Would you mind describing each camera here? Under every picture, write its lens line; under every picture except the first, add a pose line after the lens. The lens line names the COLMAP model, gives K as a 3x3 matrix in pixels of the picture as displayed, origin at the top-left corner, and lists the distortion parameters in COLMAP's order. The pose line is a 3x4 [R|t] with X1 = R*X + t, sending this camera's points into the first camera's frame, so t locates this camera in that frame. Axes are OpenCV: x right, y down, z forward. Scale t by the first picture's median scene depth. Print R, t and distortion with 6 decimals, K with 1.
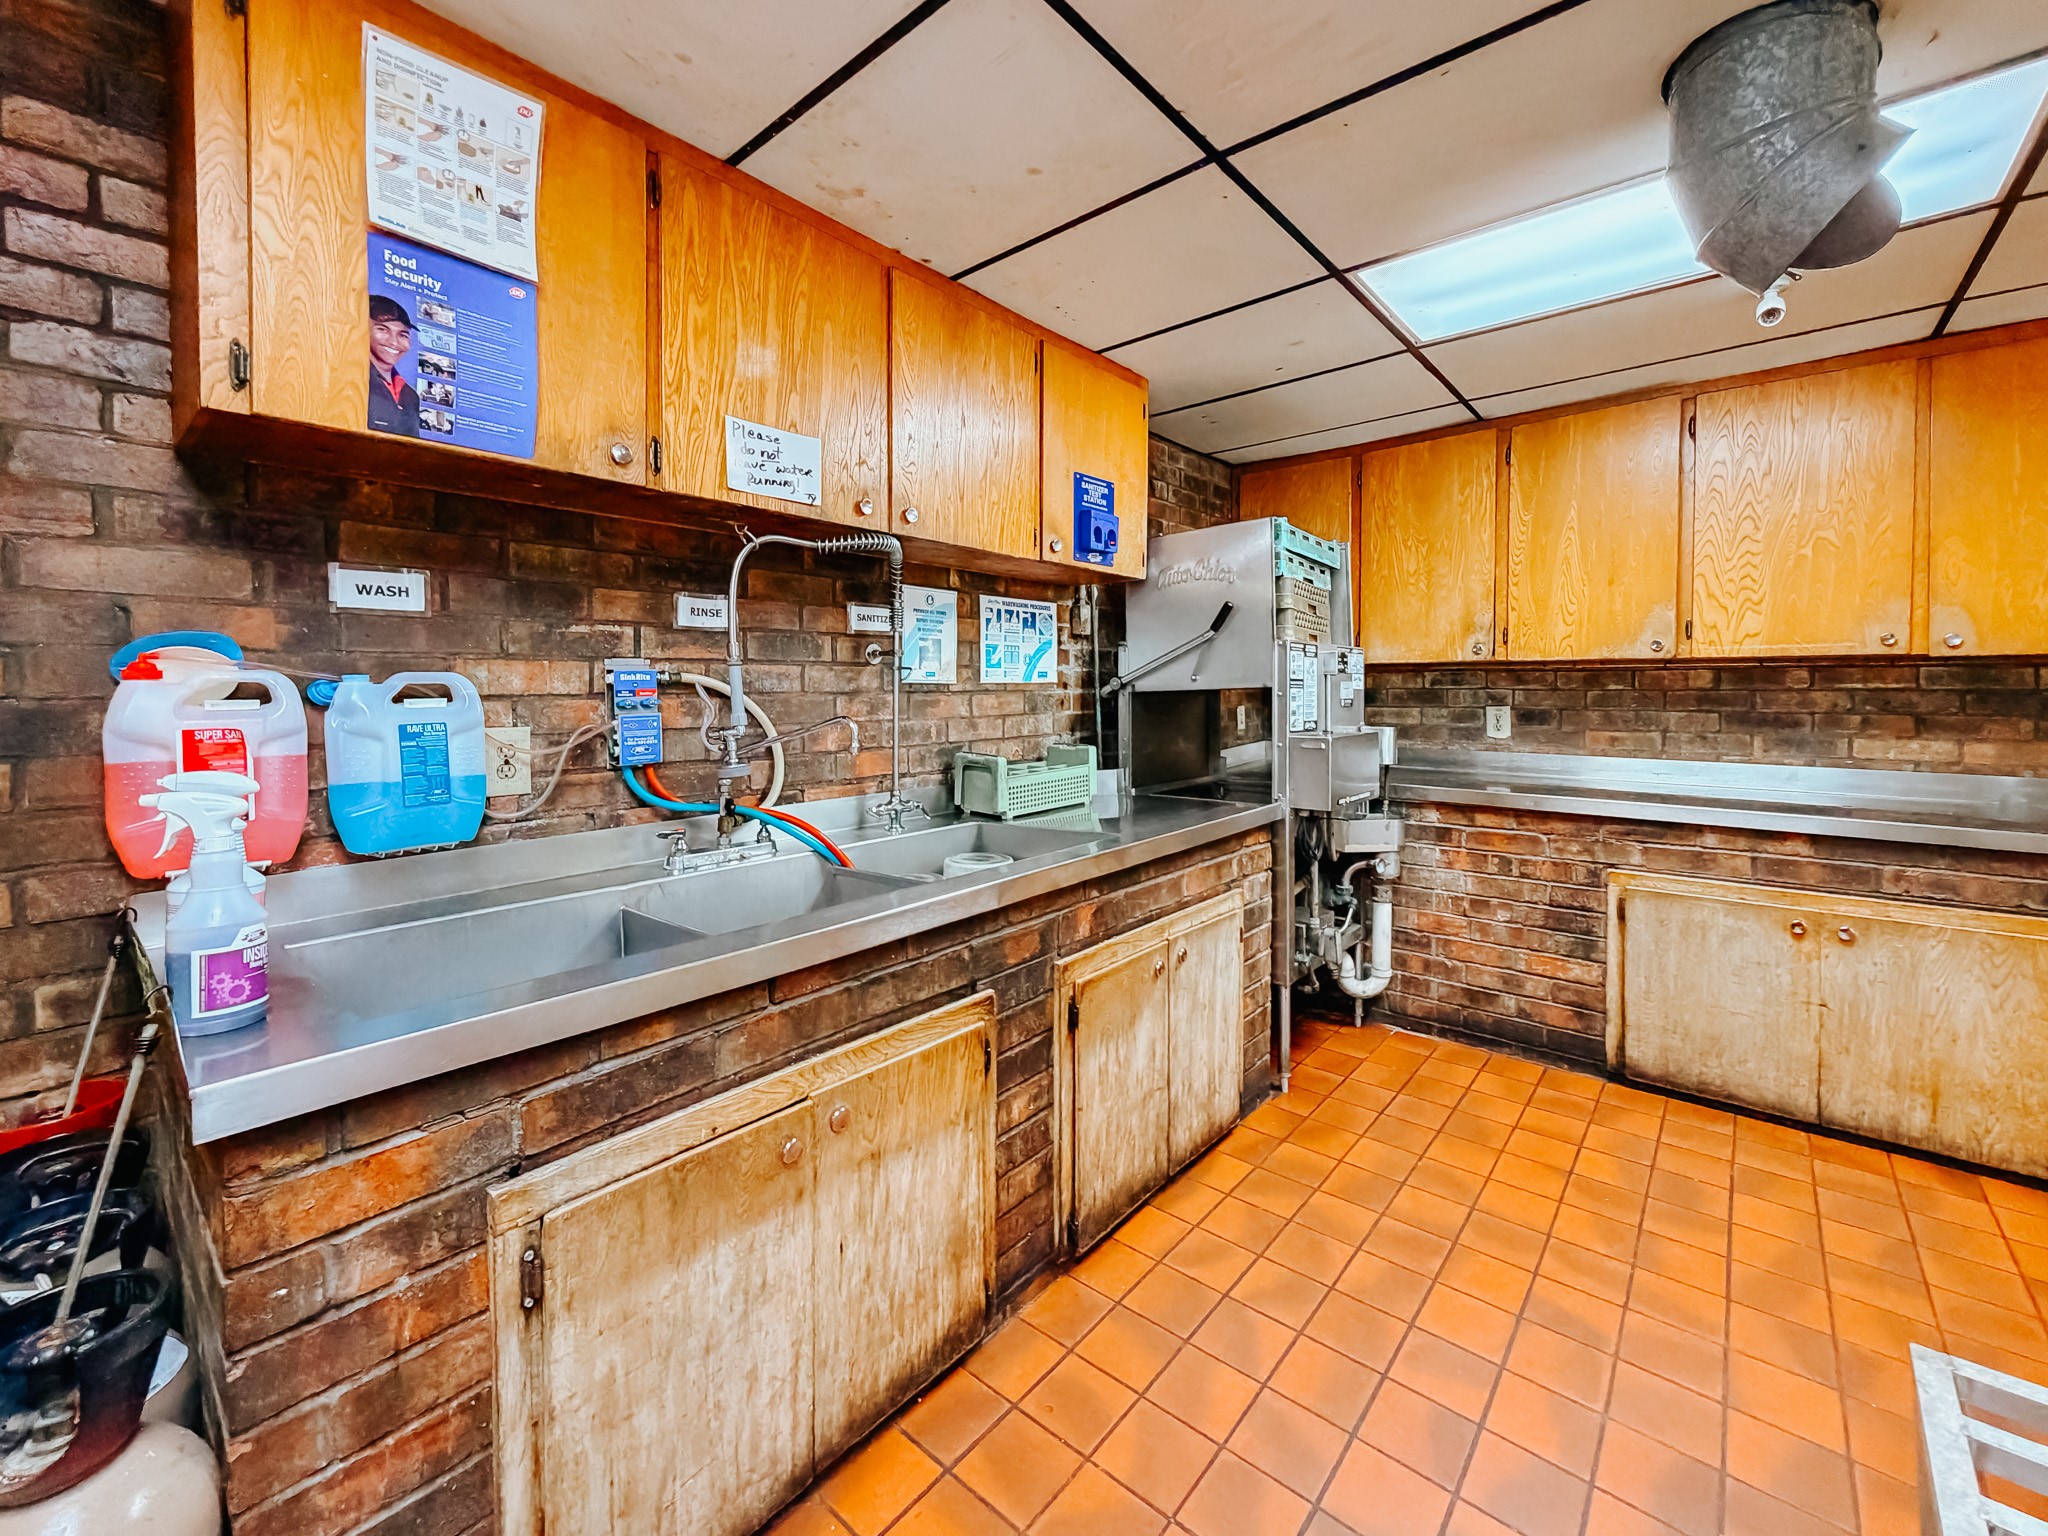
lens RADIAL K [[843.0, 0, 1049.3], [0, 843.0, 696.3], [0, 0, 1]] dist [0.001650, -0.000968]
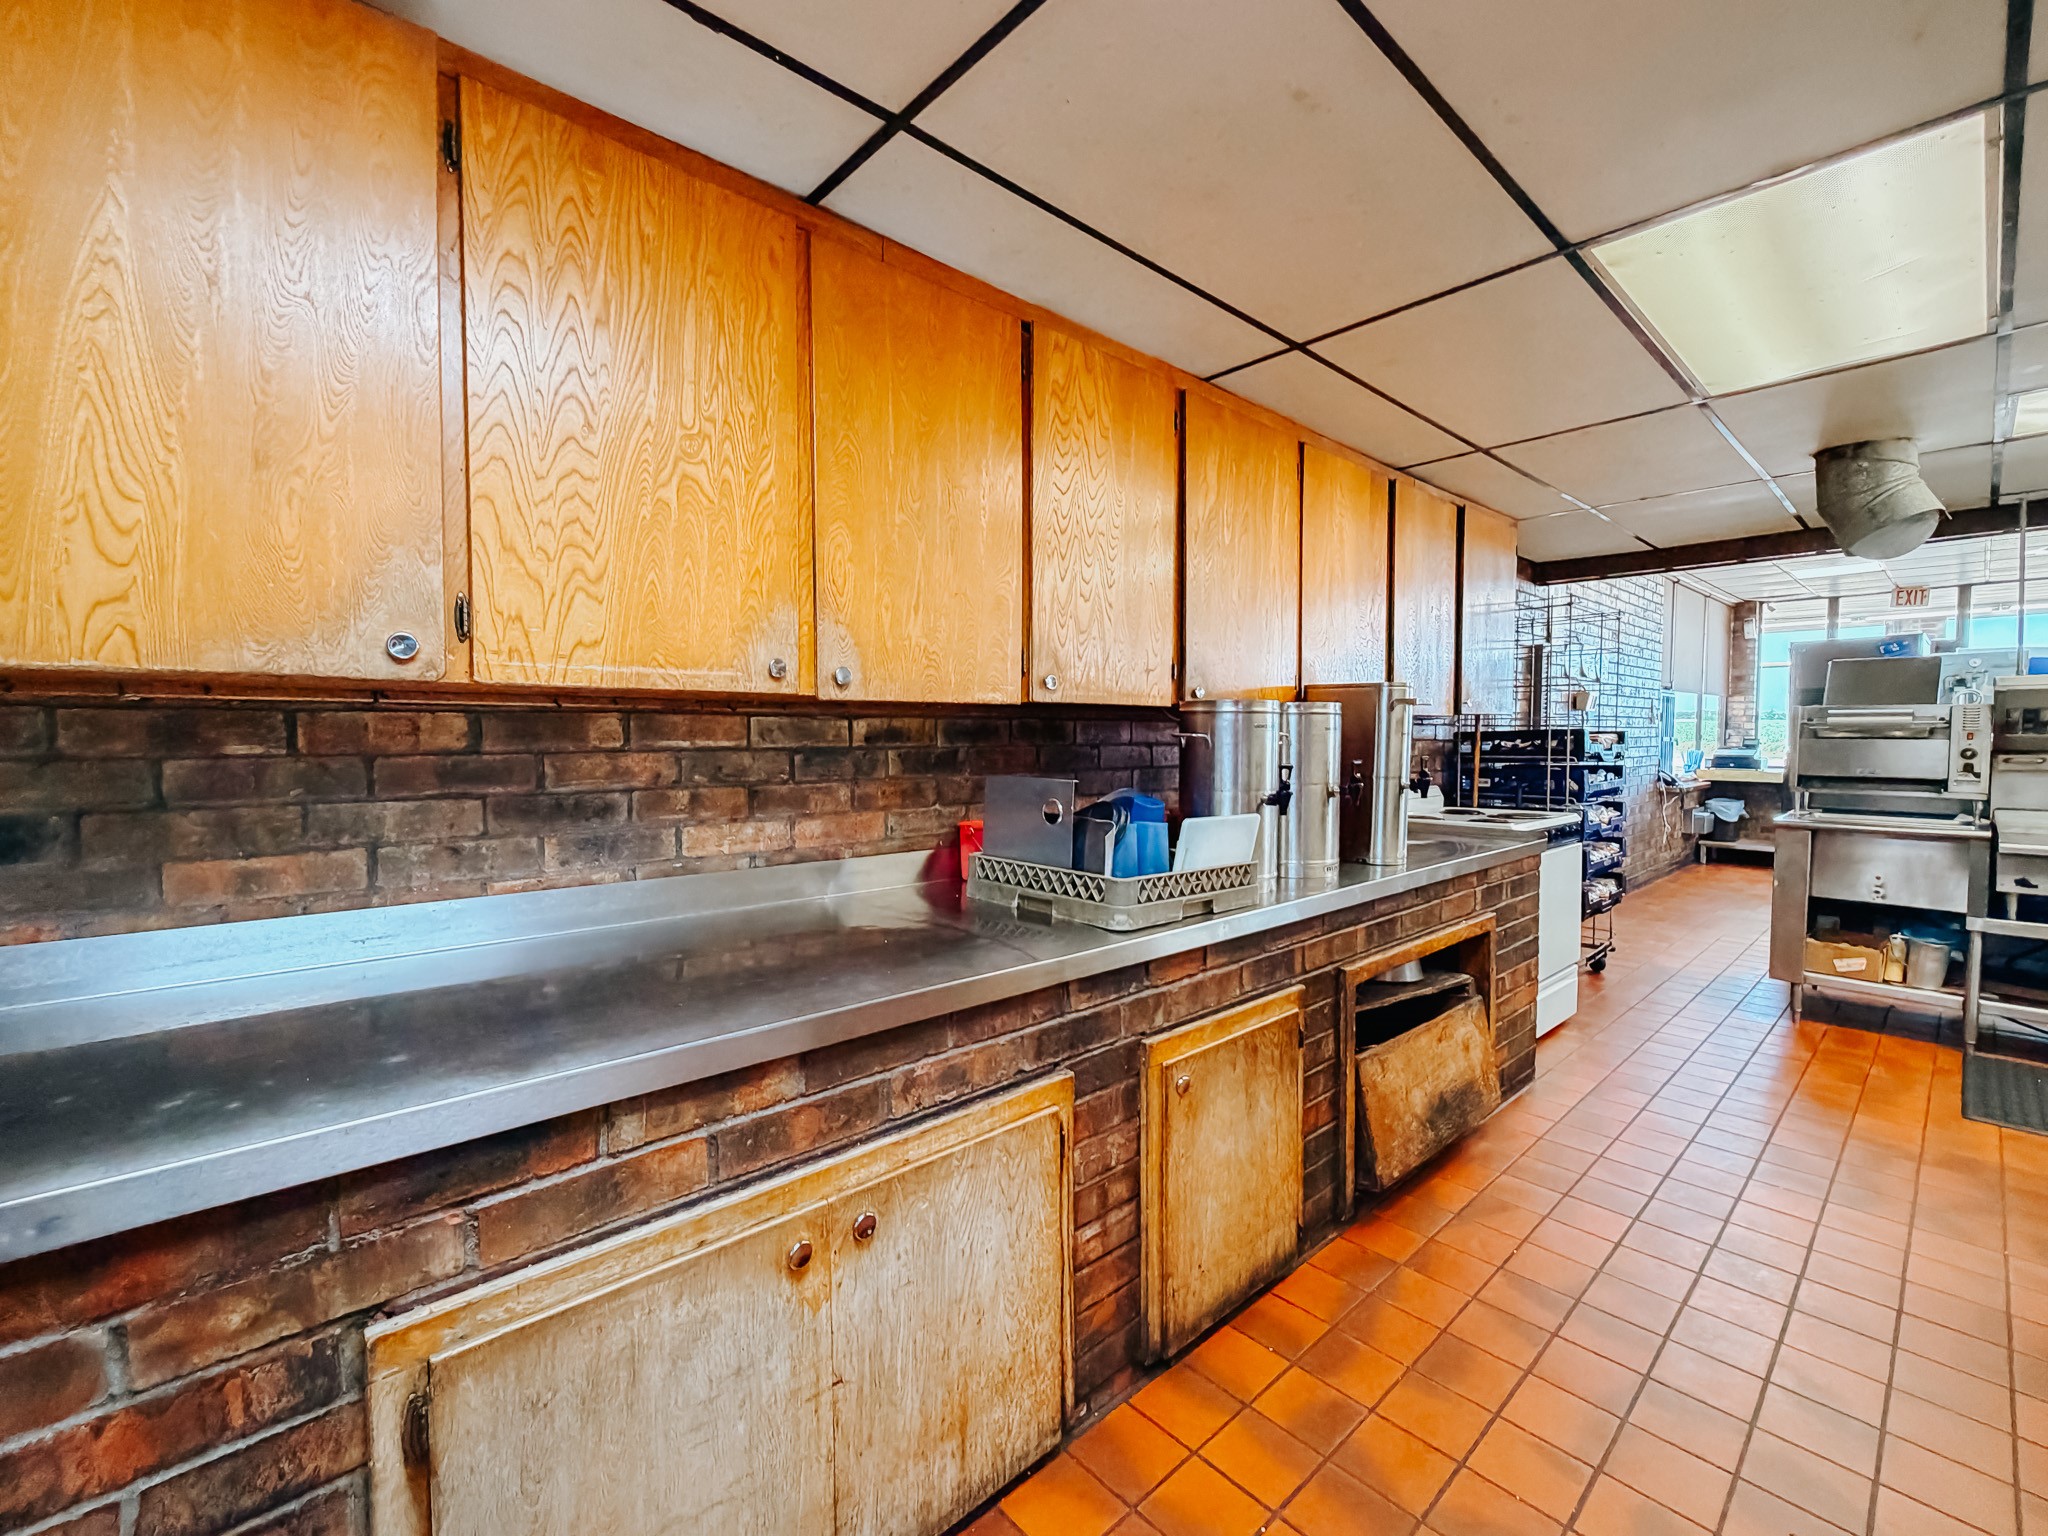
lens RADIAL K [[843.0, 0, 1026.8], [0, 843.0, 769.9], [0, 0, 1]] dist [0.001650, -0.000968]
pose [[0.122811, -0.041407, 0.991566, 0.371608], [0.013612, 0.999106, 0.040036, -0.014894], [-0.992337, 0.008581, 0.123265, 0.683466]]
